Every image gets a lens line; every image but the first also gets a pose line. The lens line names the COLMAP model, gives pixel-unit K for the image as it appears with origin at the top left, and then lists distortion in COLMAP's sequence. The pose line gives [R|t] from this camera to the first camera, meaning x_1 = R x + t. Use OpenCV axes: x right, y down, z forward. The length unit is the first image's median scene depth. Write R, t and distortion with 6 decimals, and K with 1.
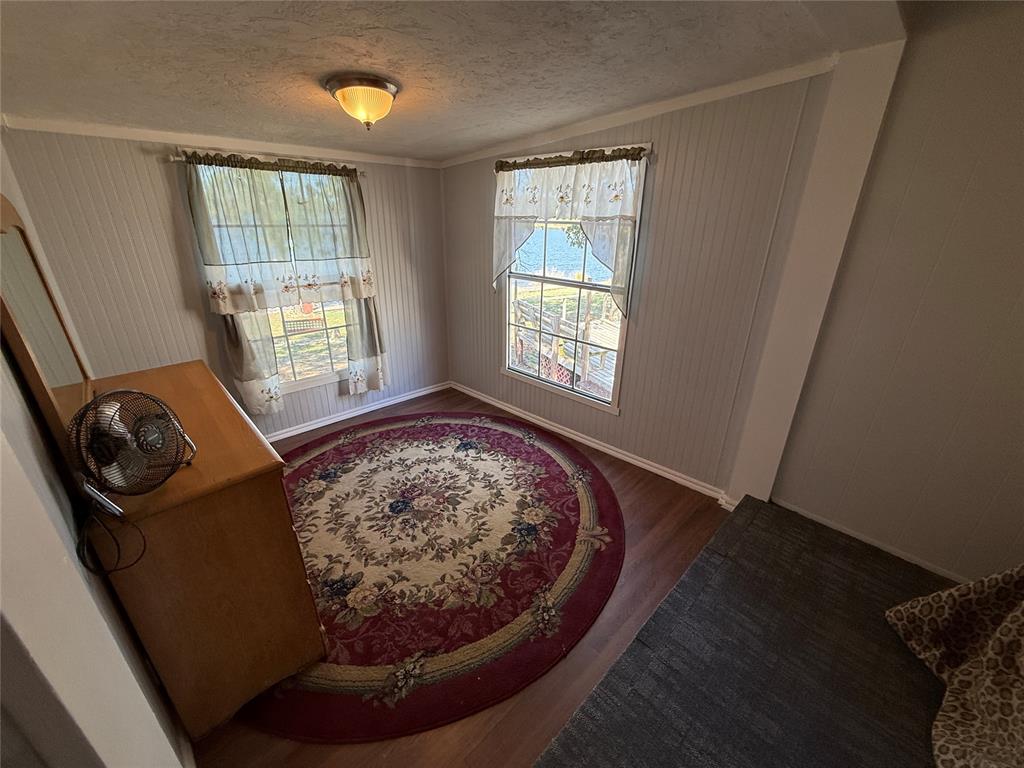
lens RADIAL K [[413.6, 0, 513.3], [0, 413.6, 386.0], [0, 0, 1]] dist [0.000877, 0.000084]
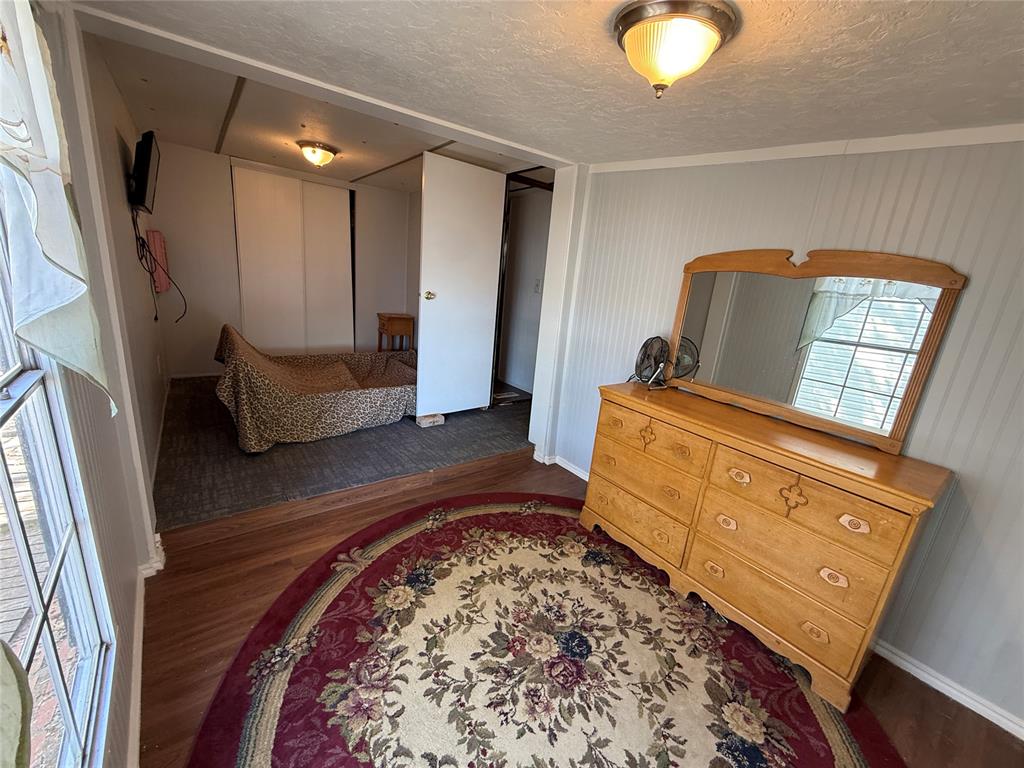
lens RADIAL K [[409.8, 0, 509.2], [0, 409.8, 385.5], [0, 0, 1]] dist [0.000854, -0.000399]
pose [[-0.987889, -0.116946, 0.101980, -0.197204], [-0.030701, 0.791558, 0.610323, -0.513901], [-0.152098, 0.599800, -0.785561, 1.402647]]
